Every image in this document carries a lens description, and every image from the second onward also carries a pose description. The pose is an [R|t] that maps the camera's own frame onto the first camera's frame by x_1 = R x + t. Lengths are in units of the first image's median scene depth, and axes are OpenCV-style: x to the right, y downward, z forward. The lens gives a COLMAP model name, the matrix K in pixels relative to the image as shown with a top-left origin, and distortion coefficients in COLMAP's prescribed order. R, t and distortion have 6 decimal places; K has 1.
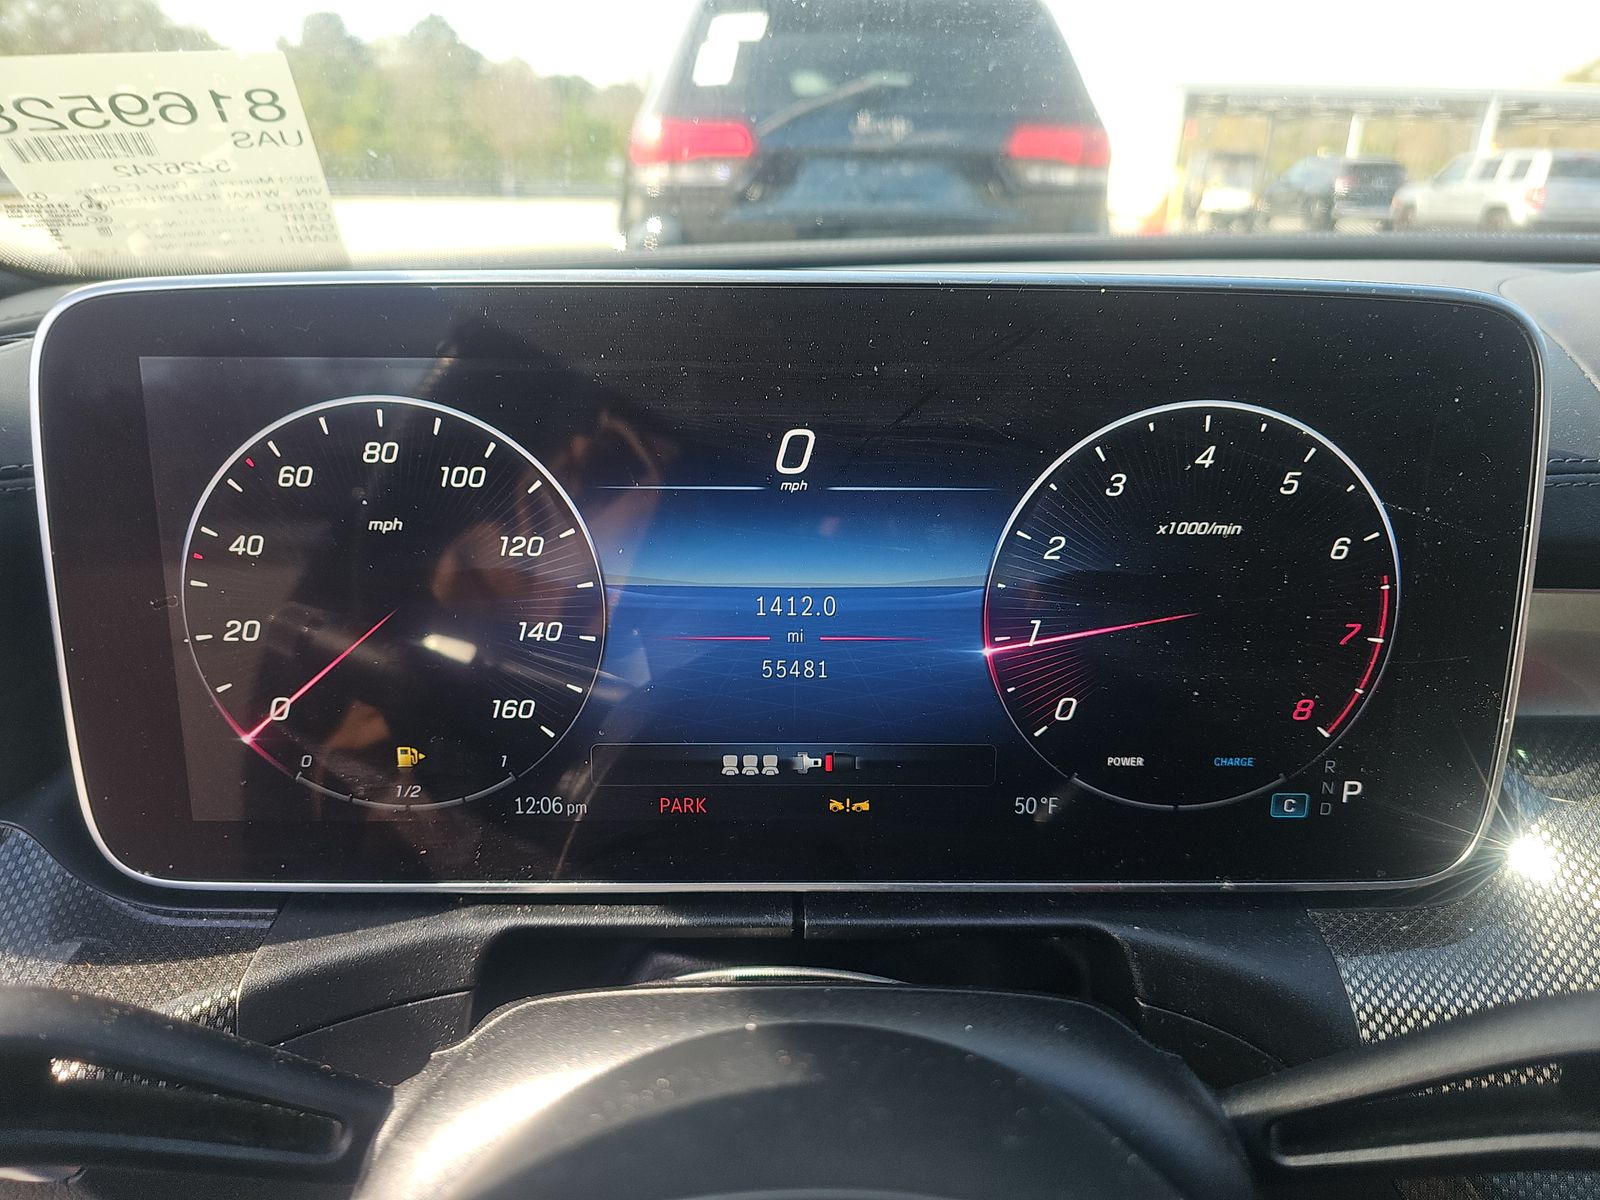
lens RADIAL K [[1064.1, 0, 800.0], [0, 1064.1, 600.0], [0, 0, 1]] dist [0.013042, -0.003515]
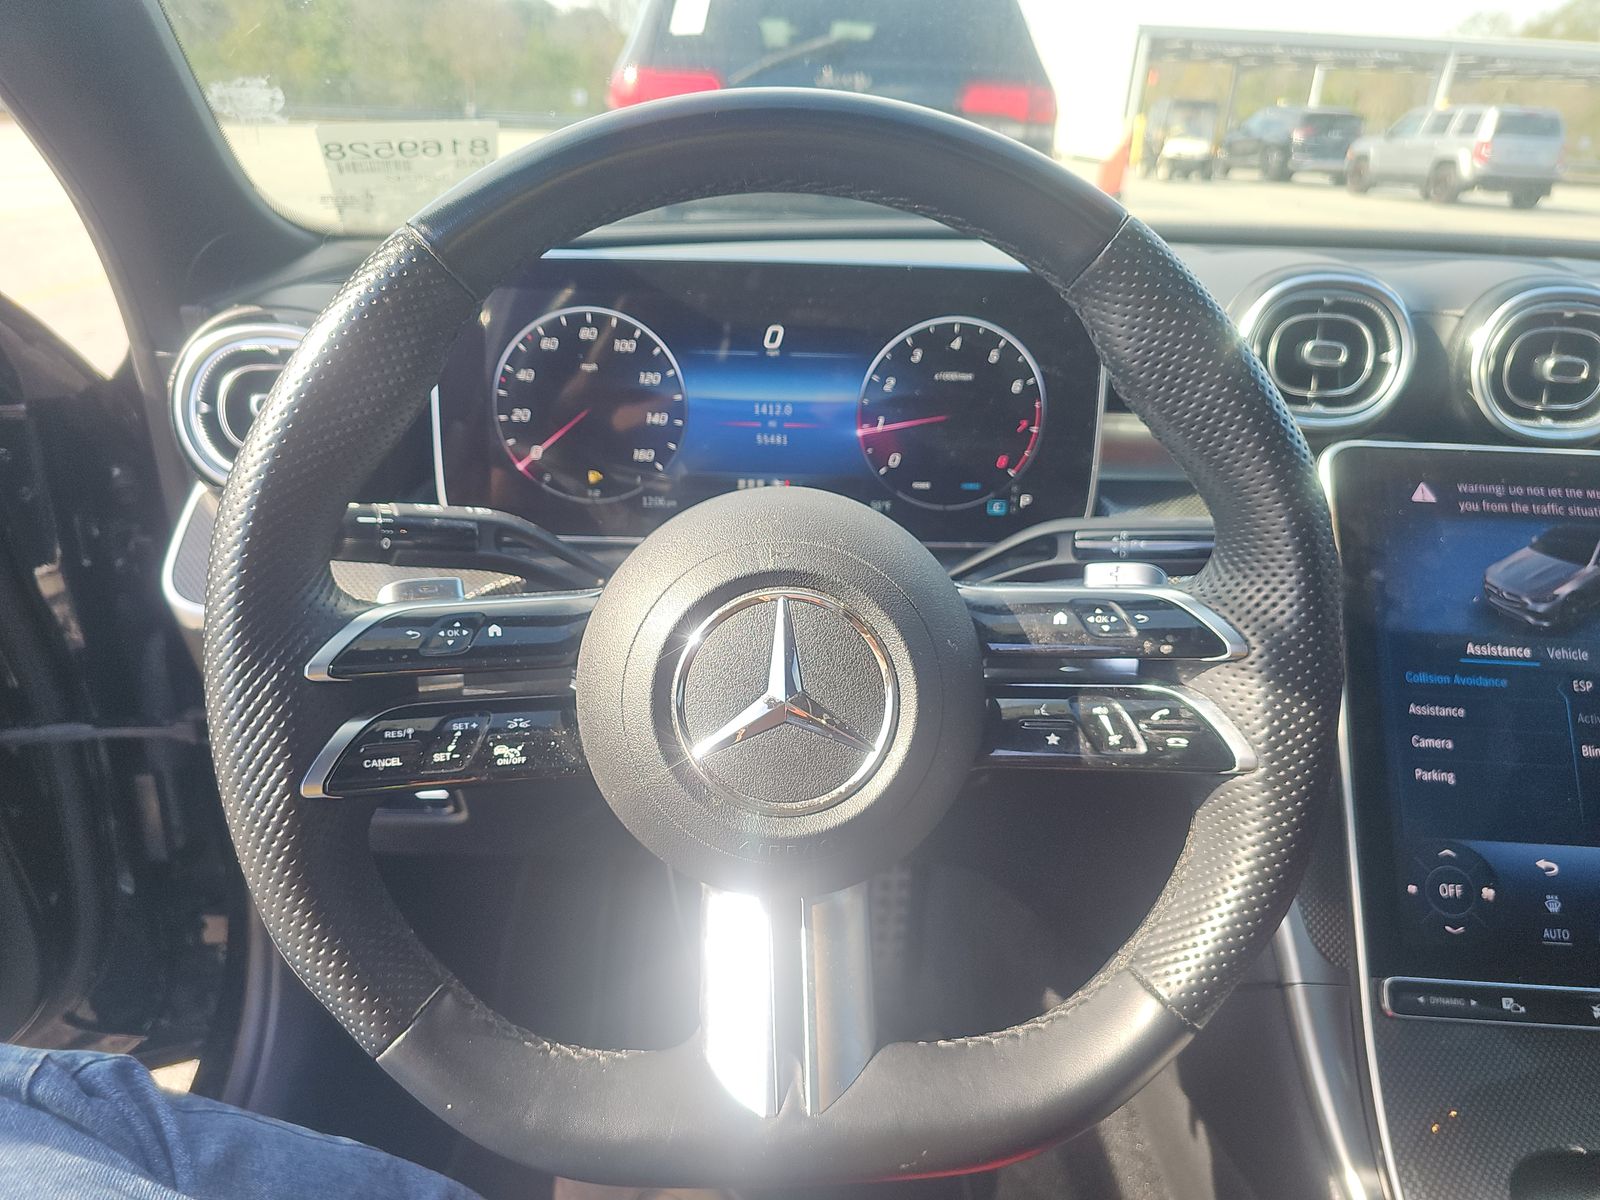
lens RADIAL K [[1082.3, 0, 796.6], [0, 1082.3, 592.2], [0, 0, 1]] dist [0.068077, -0.070215]
pose [[0.999380, 0.011469, 0.033288, -0.002524], [-0.012794, 0.999123, 0.039872, 0.029366], [-0.032802, -0.040273, 0.998650, -0.126080]]
